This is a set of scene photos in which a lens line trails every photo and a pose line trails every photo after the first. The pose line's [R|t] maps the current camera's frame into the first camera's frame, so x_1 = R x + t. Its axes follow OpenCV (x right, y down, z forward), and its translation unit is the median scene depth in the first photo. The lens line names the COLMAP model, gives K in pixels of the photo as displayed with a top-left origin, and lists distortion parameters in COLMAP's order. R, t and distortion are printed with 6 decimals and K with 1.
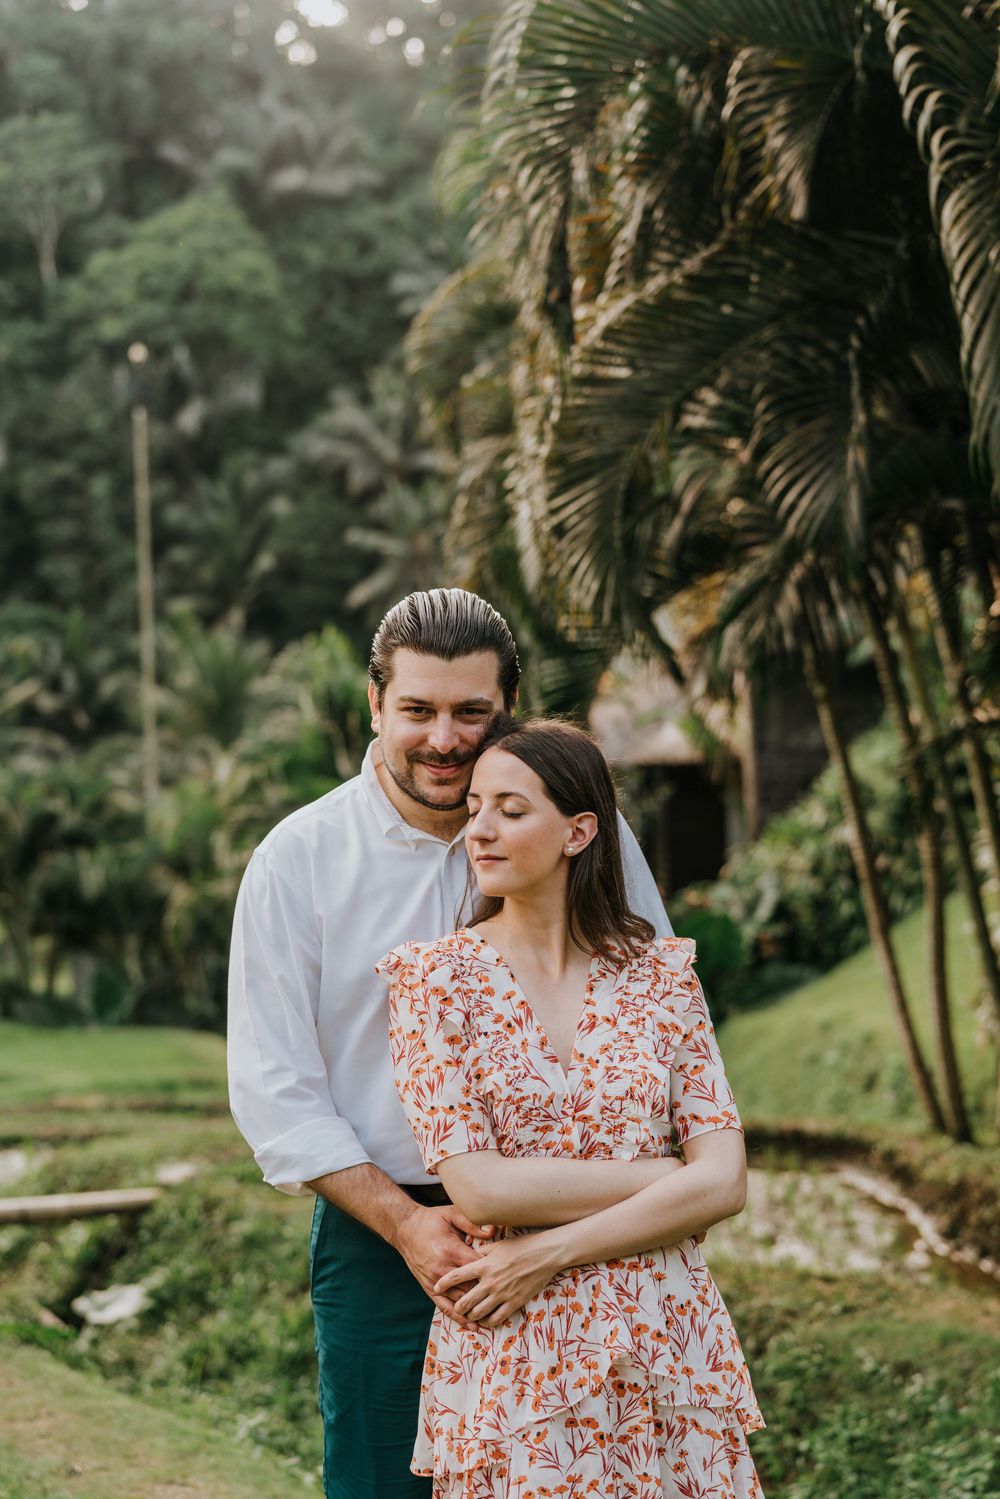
lens RADIAL K [[2083.5, 0, 500.0], [0, 2083.5, 749.5], [0, 0, 1]] dist [-0.017510, 0.084939]
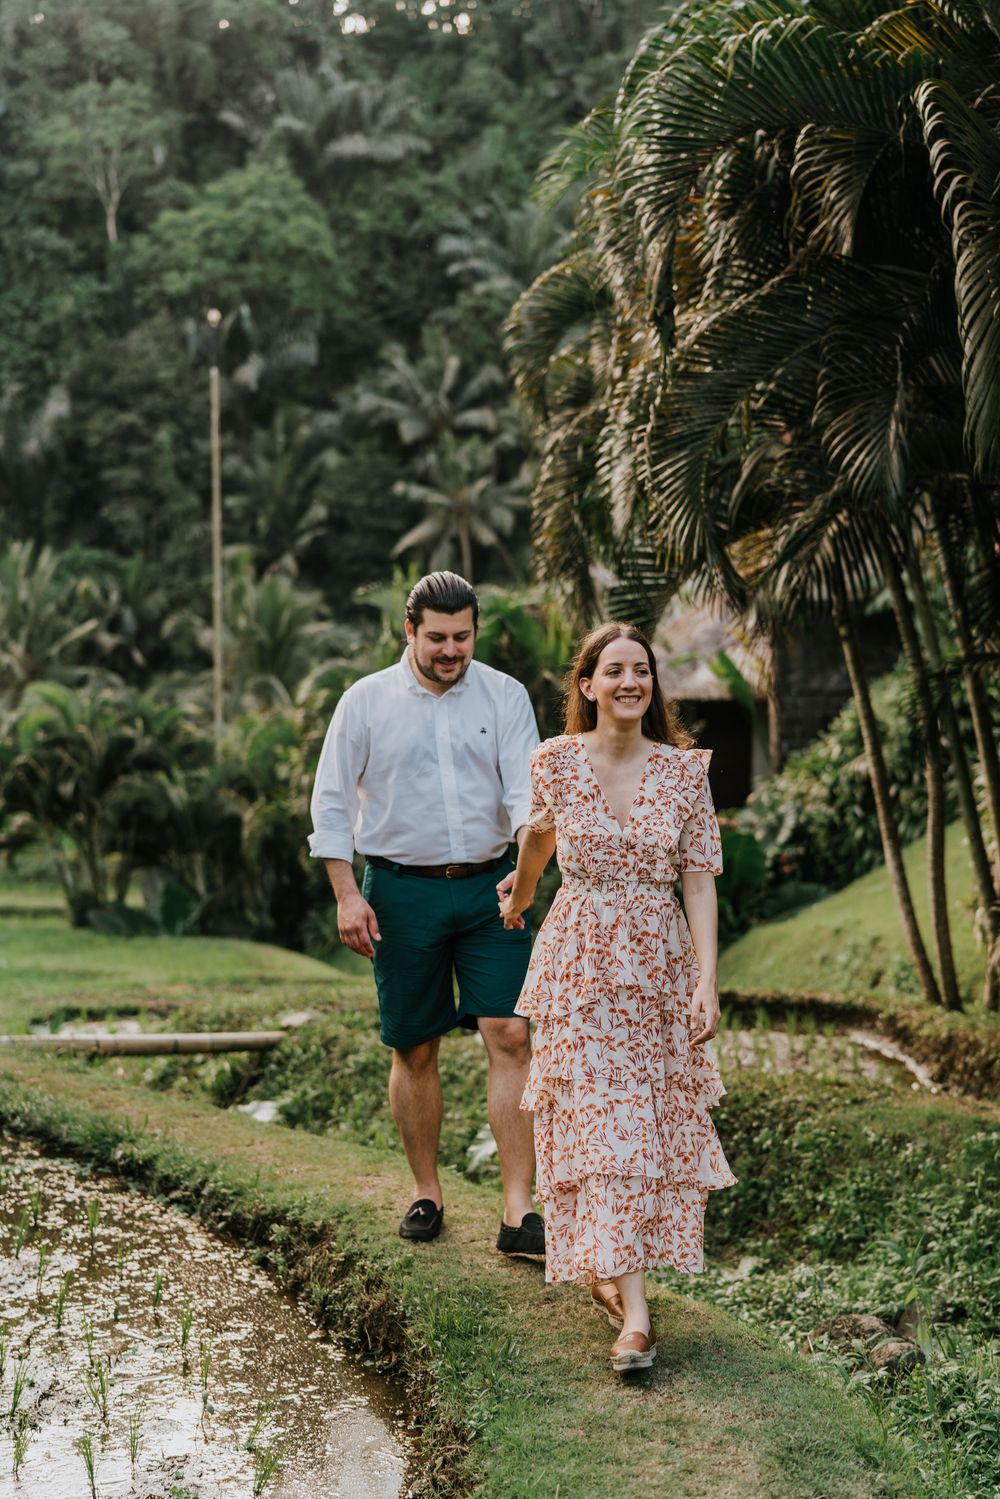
lens RADIAL K [[2081.9, 0, 499.1], [0, 2081.9, 798.9], [0, 0, 1]] dist [-0.026705, -0.033558]
pose [[0.999735, 0.022621, -0.004289, -0.022272], [-0.022406, 0.998742, 0.044851, 0.012427], [0.005298, -0.044743, 0.998984, -0.116422]]
